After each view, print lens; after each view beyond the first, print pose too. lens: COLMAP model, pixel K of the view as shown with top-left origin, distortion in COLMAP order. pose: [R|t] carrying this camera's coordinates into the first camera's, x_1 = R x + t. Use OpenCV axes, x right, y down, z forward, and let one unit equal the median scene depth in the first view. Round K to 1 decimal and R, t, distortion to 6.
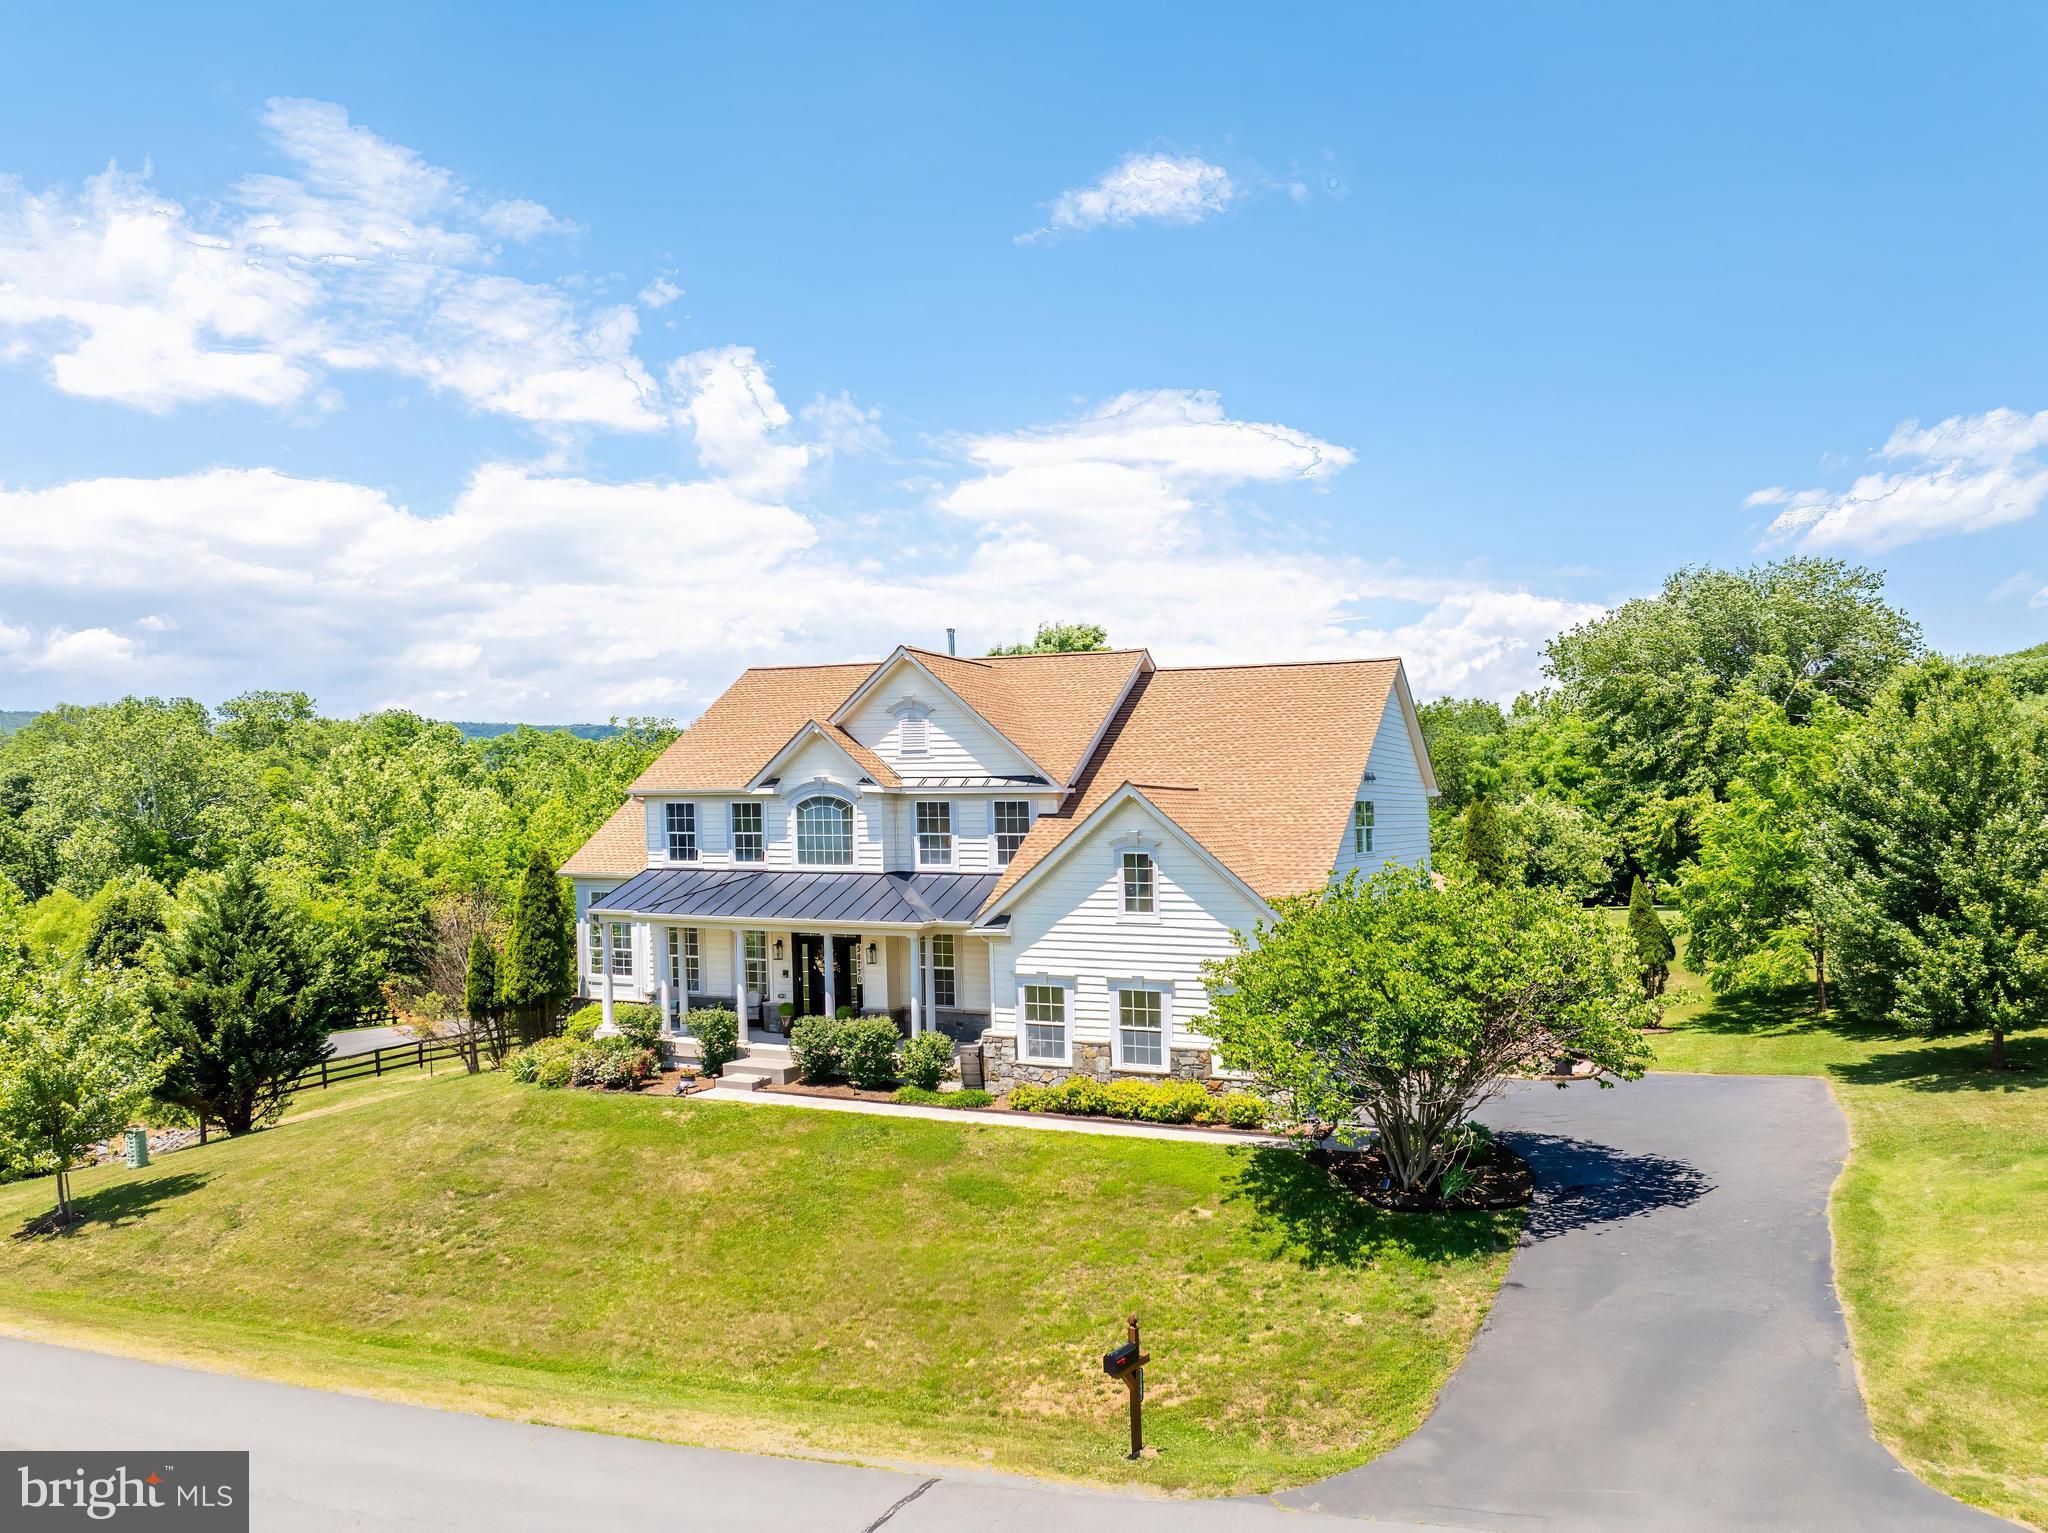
lens RADIAL K [[1482.2, 0, 1107.9], [0, 1482.2, 809.6], [0, 0, 1]] dist [-0.075161, -0.001647]
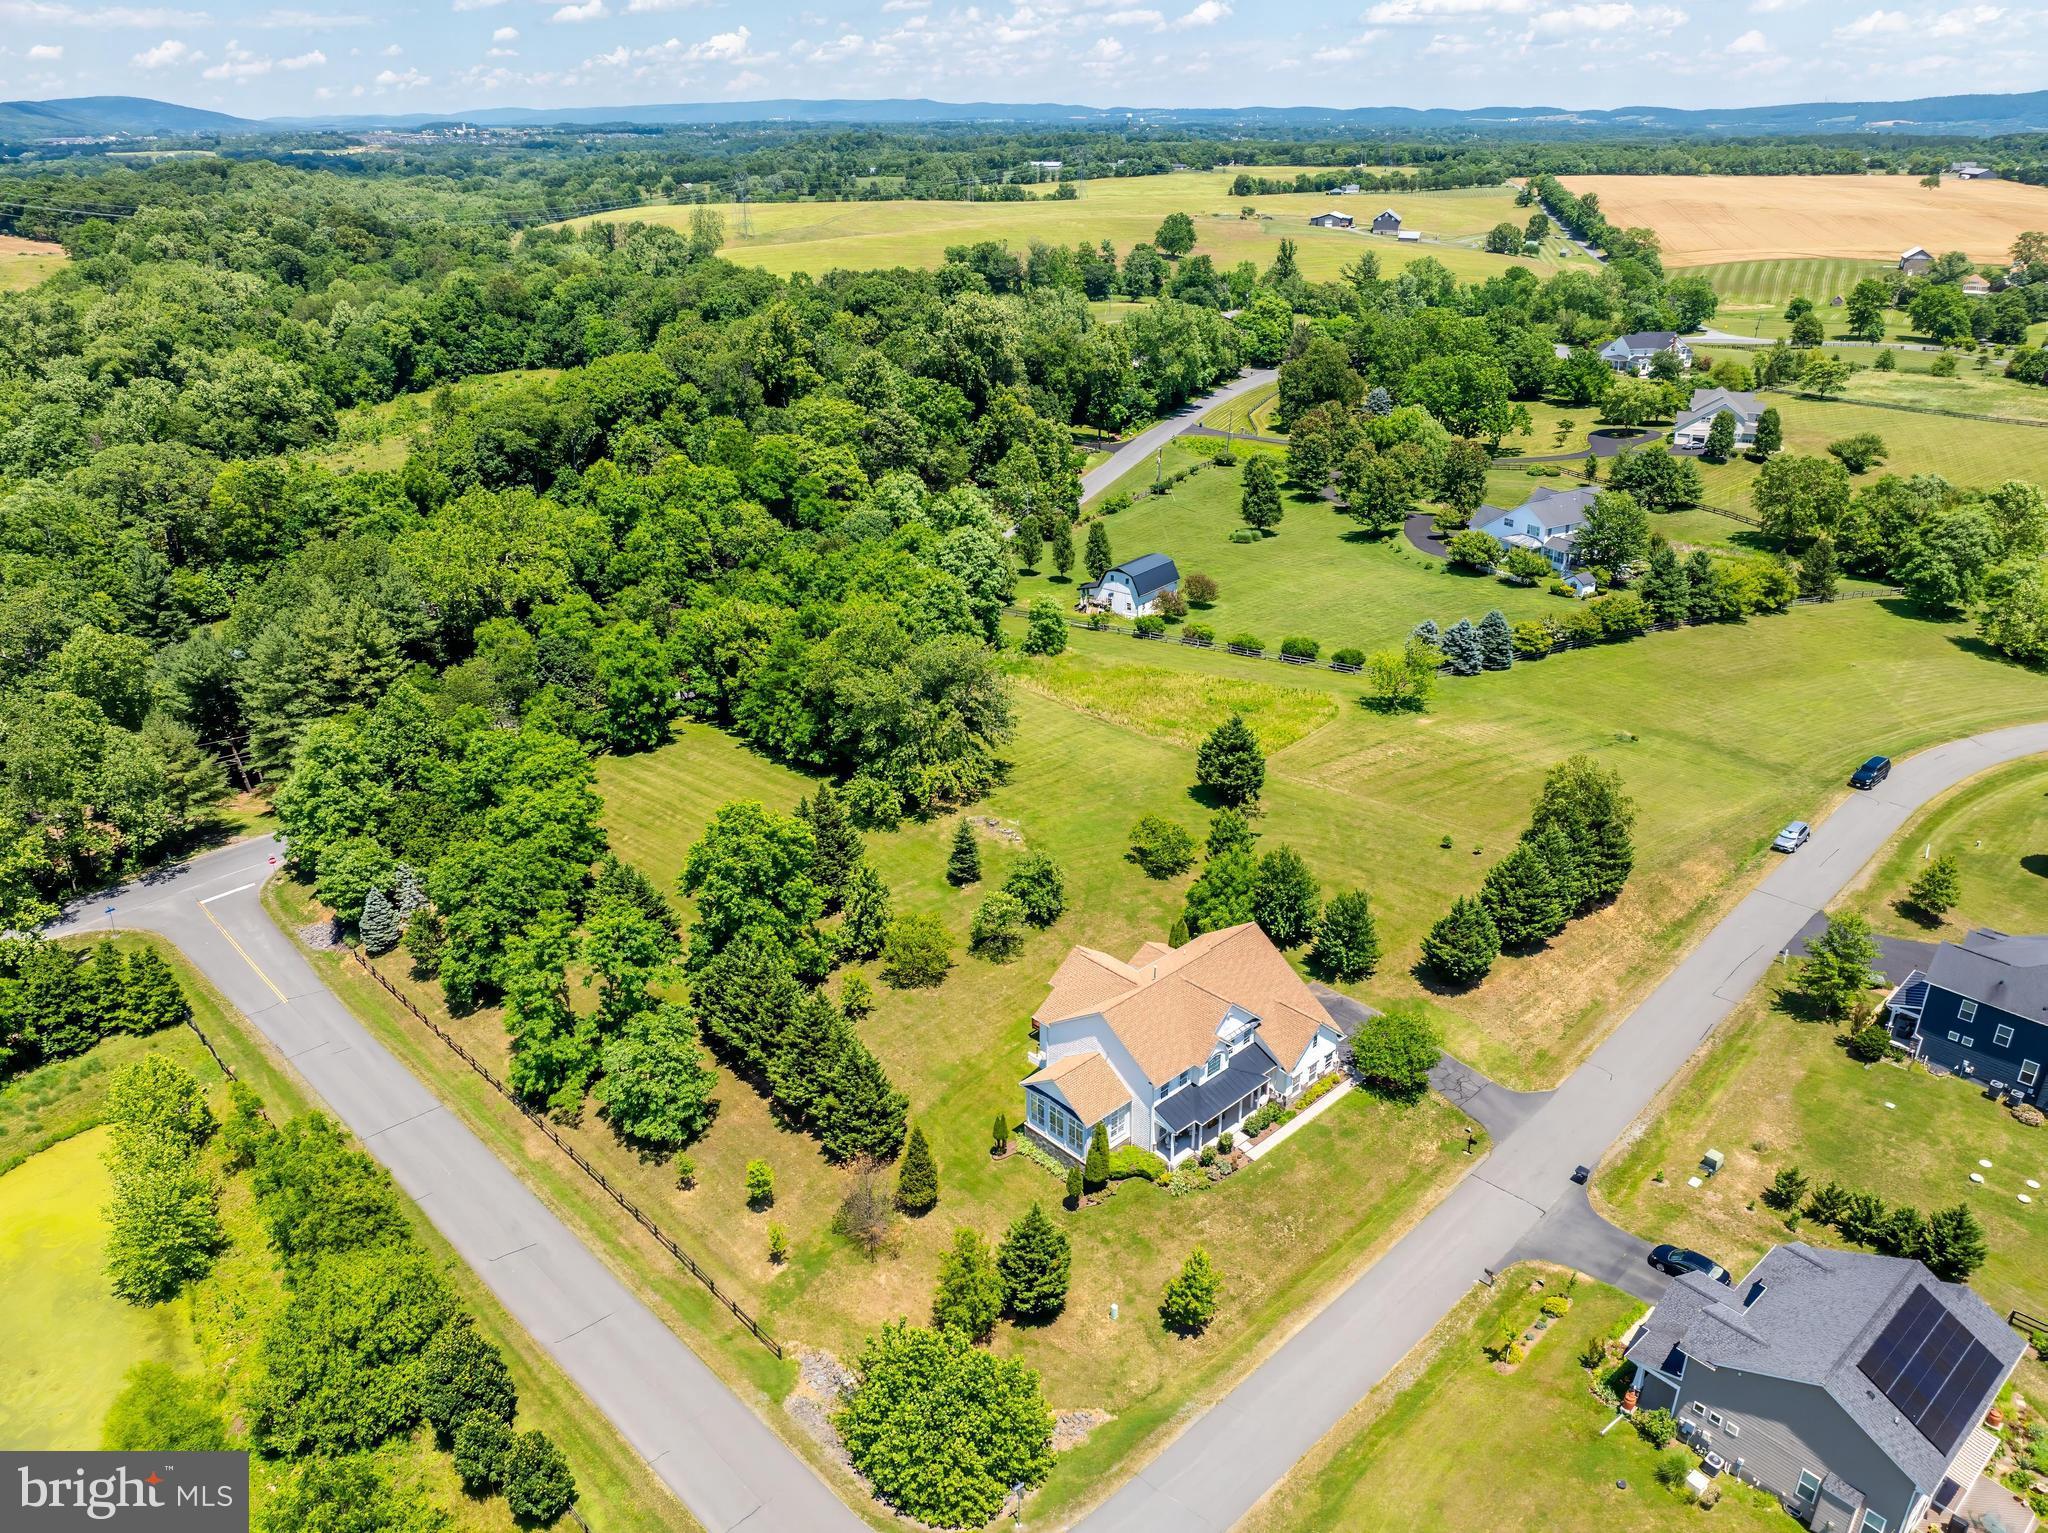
lens RADIAL K [[1443.7, 0, 1024.0], [0, 1443.7, 766.5], [0, 0, 1]] dist [-0.035392, -0.007649]
pose [[0.428686, -0.374810, 0.822038, -2.625173], [0.006866, 0.911209, 0.411887, -1.812146], [-0.903428, -0.170926, 0.393196, 0.296015]]
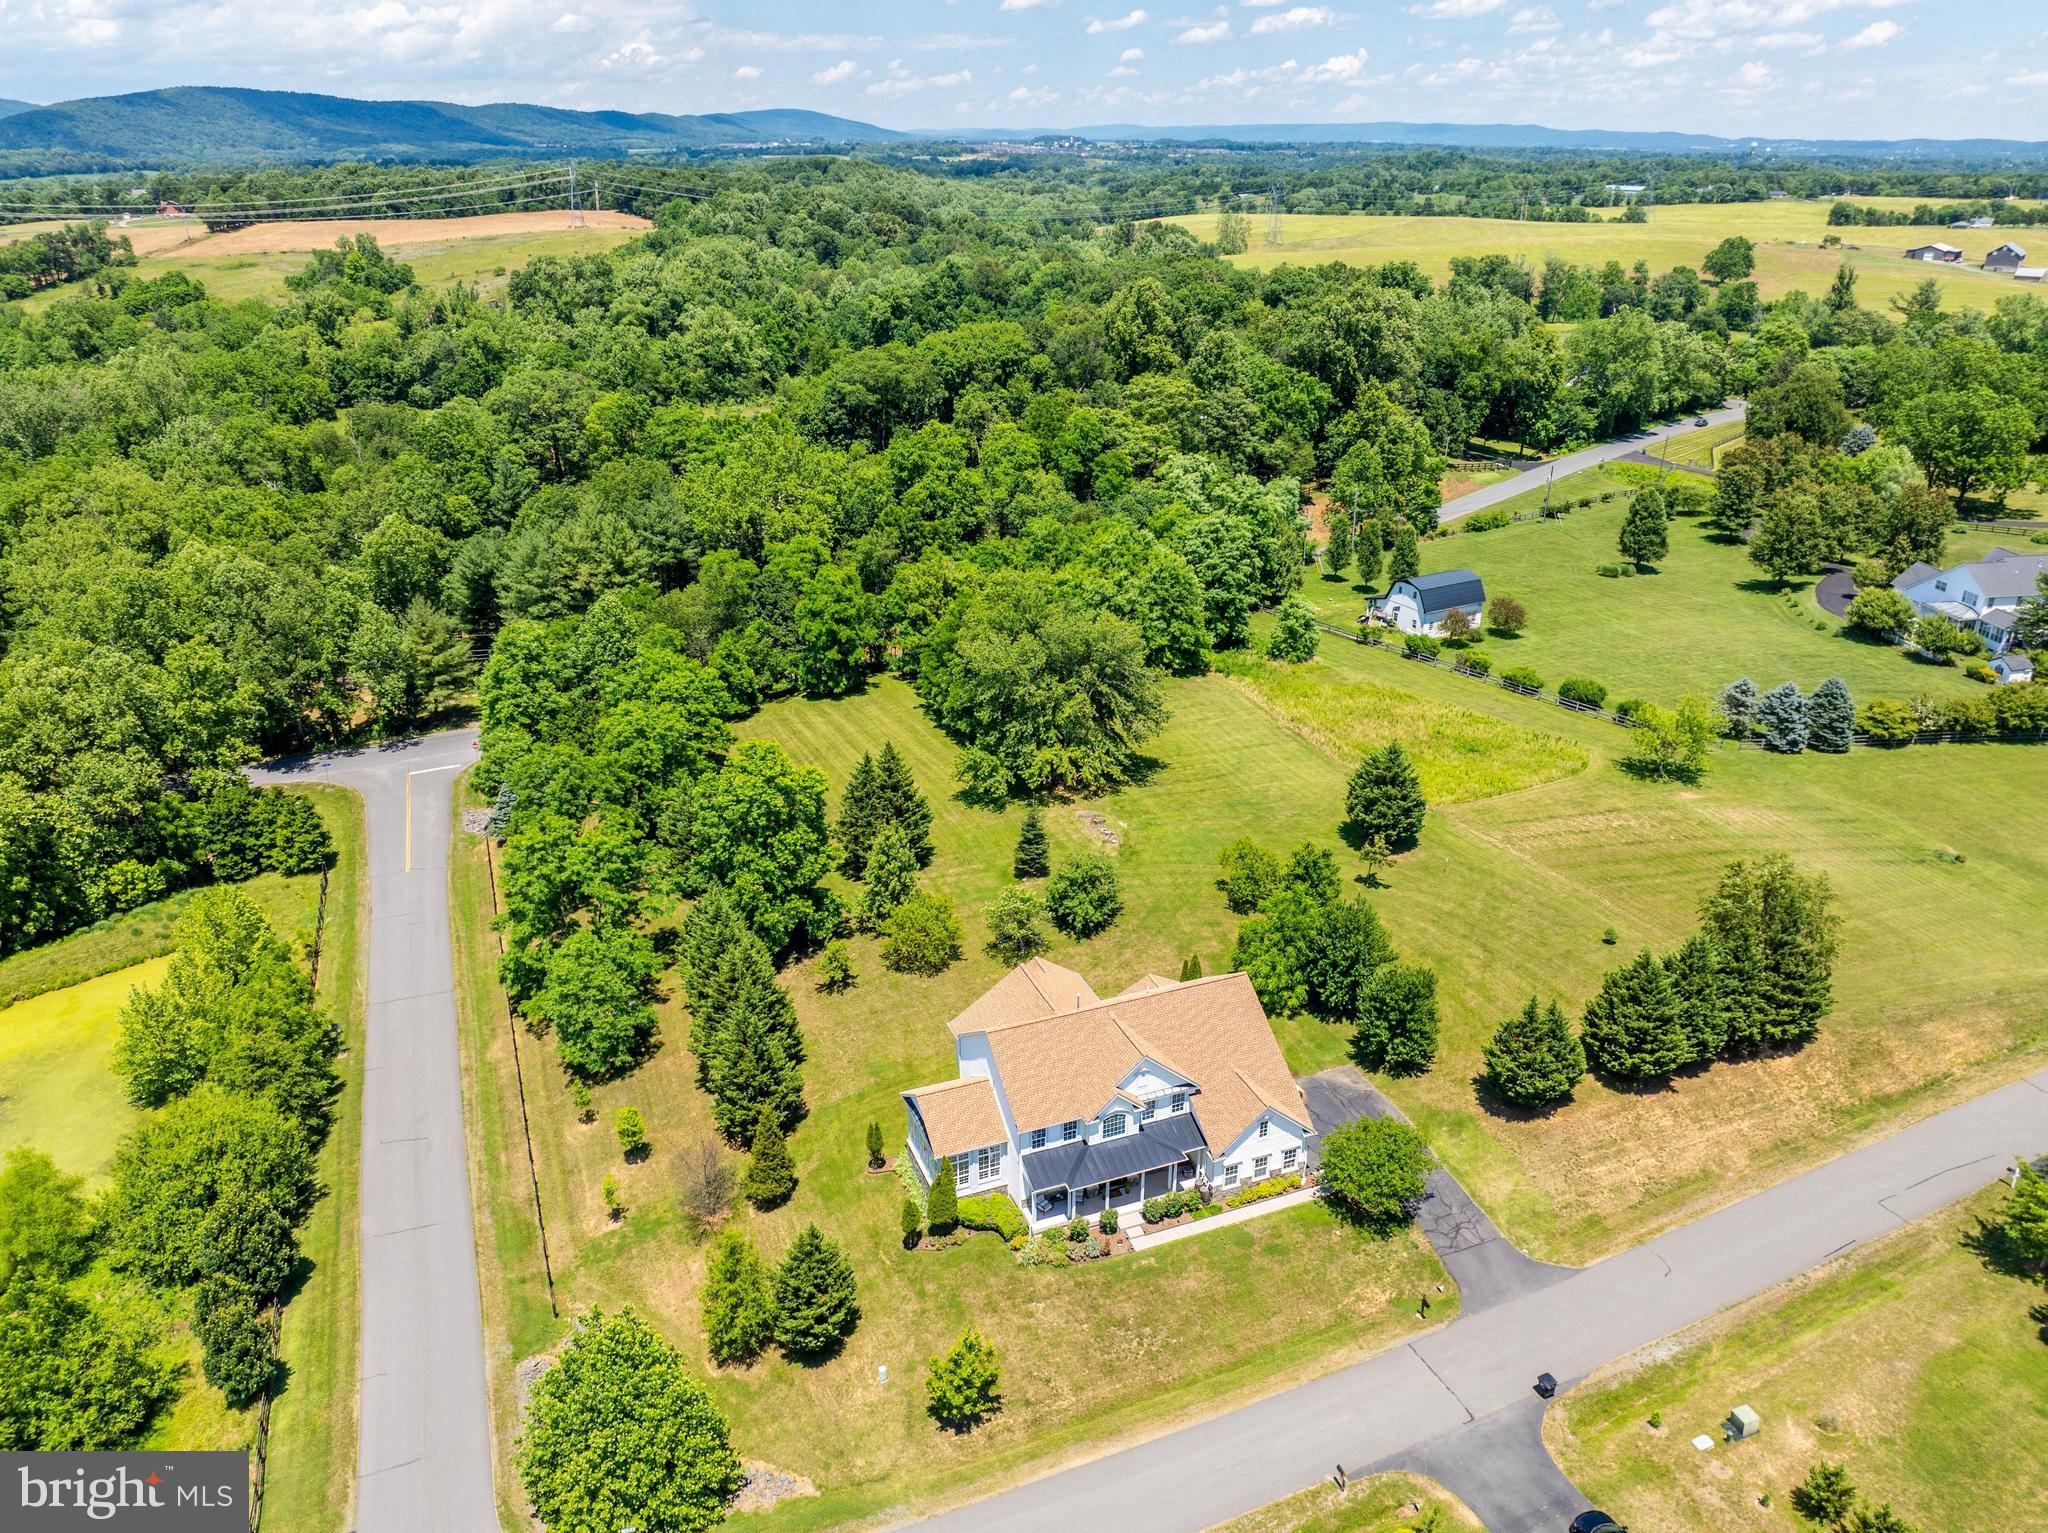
lens RADIAL K [[1452.5, 0, 1024.6], [0, 1452.5, 760.2], [0, 0, 1]] dist [-0.058859, 0.028317]
pose [[0.733205, -0.267681, 0.625106, -1.713974], [-0.001018, 0.918830, 0.394653, -1.564996], [-0.680007, -0.289998, 0.673418, -0.385691]]
